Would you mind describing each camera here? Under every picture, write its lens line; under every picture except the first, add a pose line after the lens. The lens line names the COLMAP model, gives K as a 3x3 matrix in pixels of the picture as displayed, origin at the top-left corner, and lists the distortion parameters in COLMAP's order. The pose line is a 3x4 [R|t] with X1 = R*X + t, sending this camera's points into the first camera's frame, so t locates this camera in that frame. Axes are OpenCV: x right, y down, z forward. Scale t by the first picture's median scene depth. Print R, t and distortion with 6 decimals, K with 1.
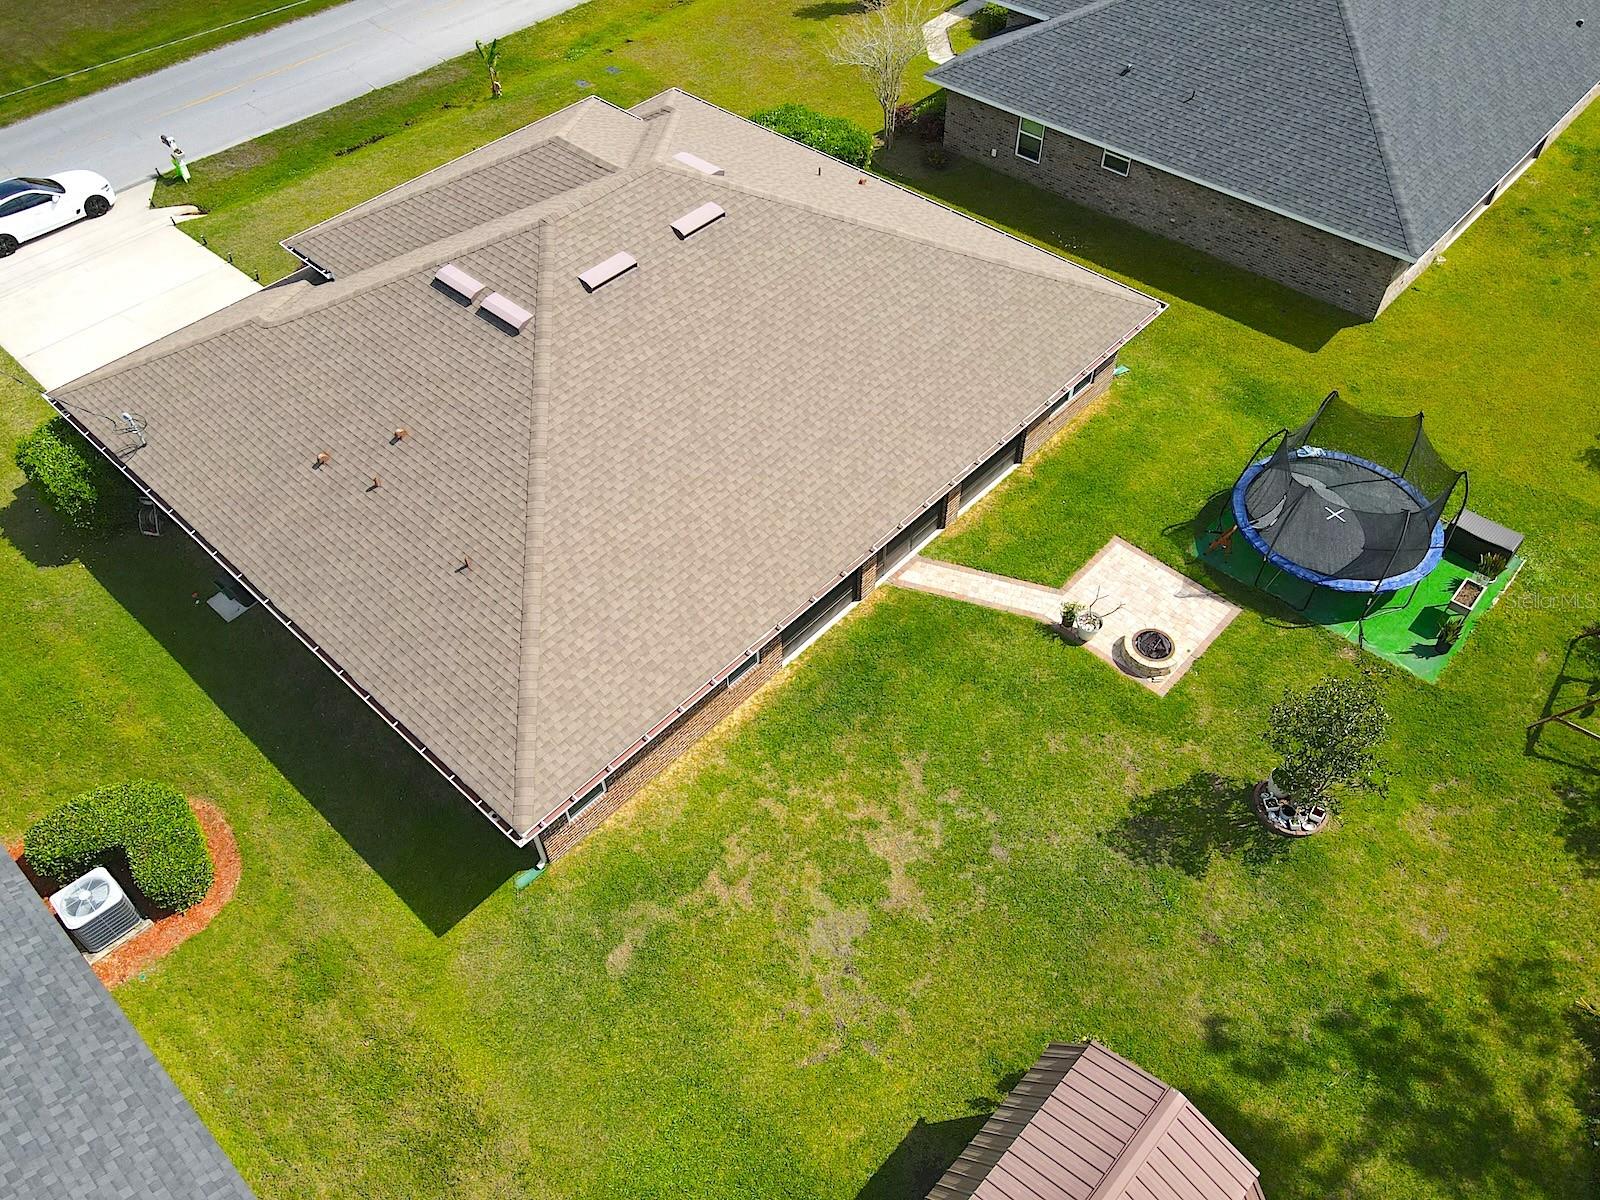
lens RADIAL K [[1169.8, 0, 792.0], [0, 1169.8, 603.8], [0, 0, 1]] dist [0.011102, 0.009541]
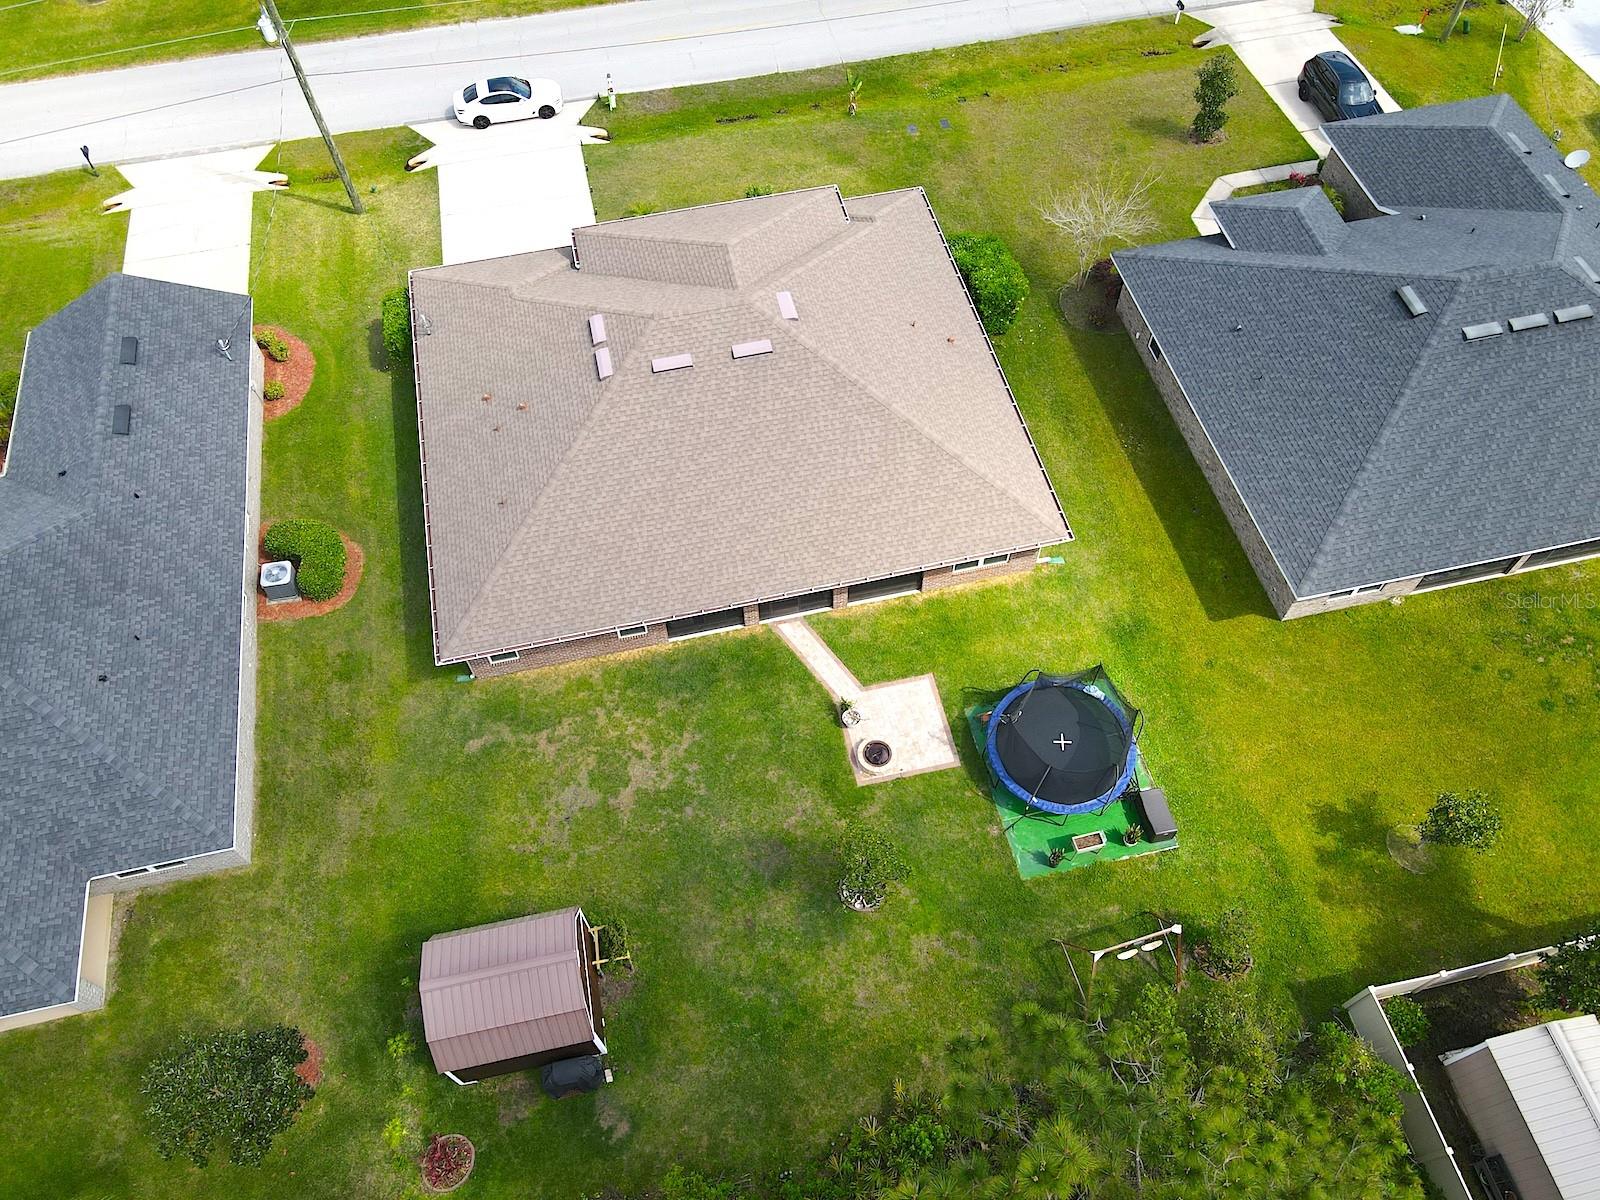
lens RADIAL K [[1169.8, 0, 792.0], [0, 1169.8, 603.8], [0, 0, 1]] dist [0.011102, 0.009541]
pose [[0.822963, 0.481244, -0.301888, 0.575428], [-0.426032, 0.874344, 0.232419, -0.423155], [0.375805, -0.062658, 0.924578, -0.374163]]
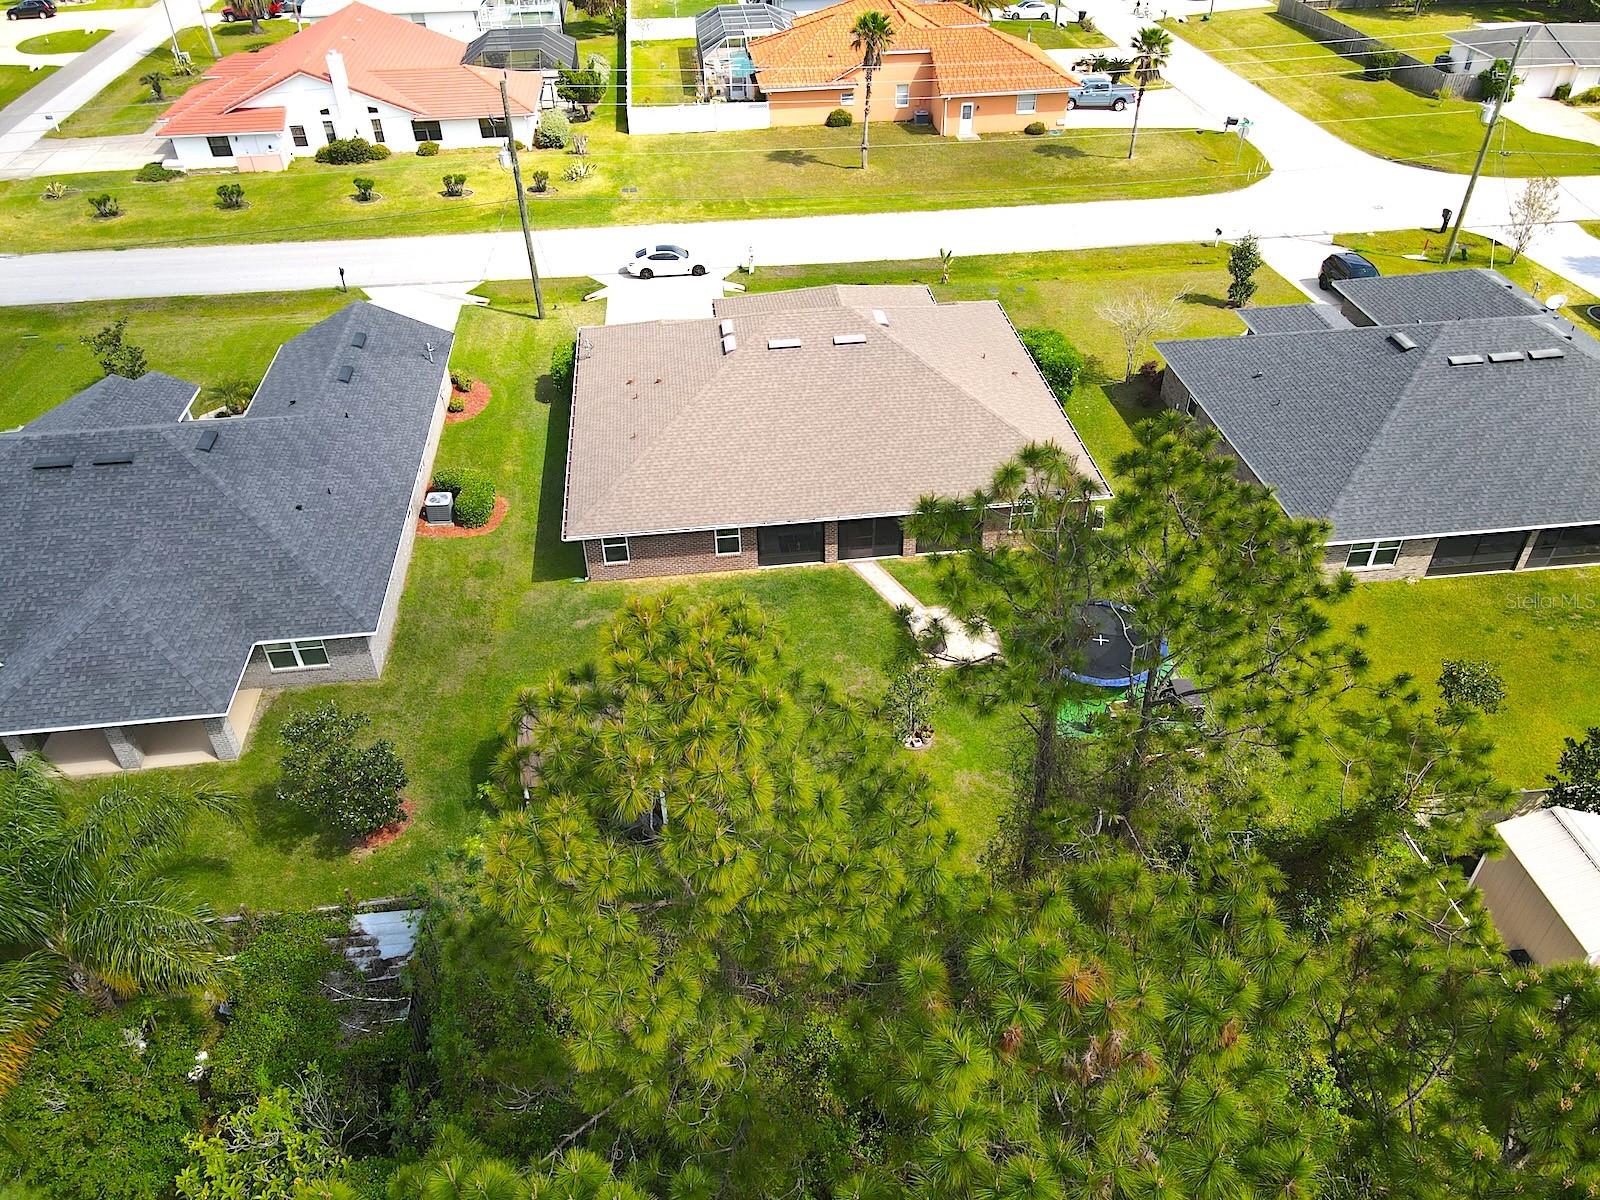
lens RADIAL K [[1171.1, 0, 791.7], [0, 1171.1, 604.6], [0, 0, 1]] dist [-0.008416, 0.039342]
pose [[0.755258, 0.410551, -0.510914, 0.975519], [-0.491726, 0.870314, -0.027543, 0.127999], [0.433348, 0.272032, 0.859190, -0.503187]]
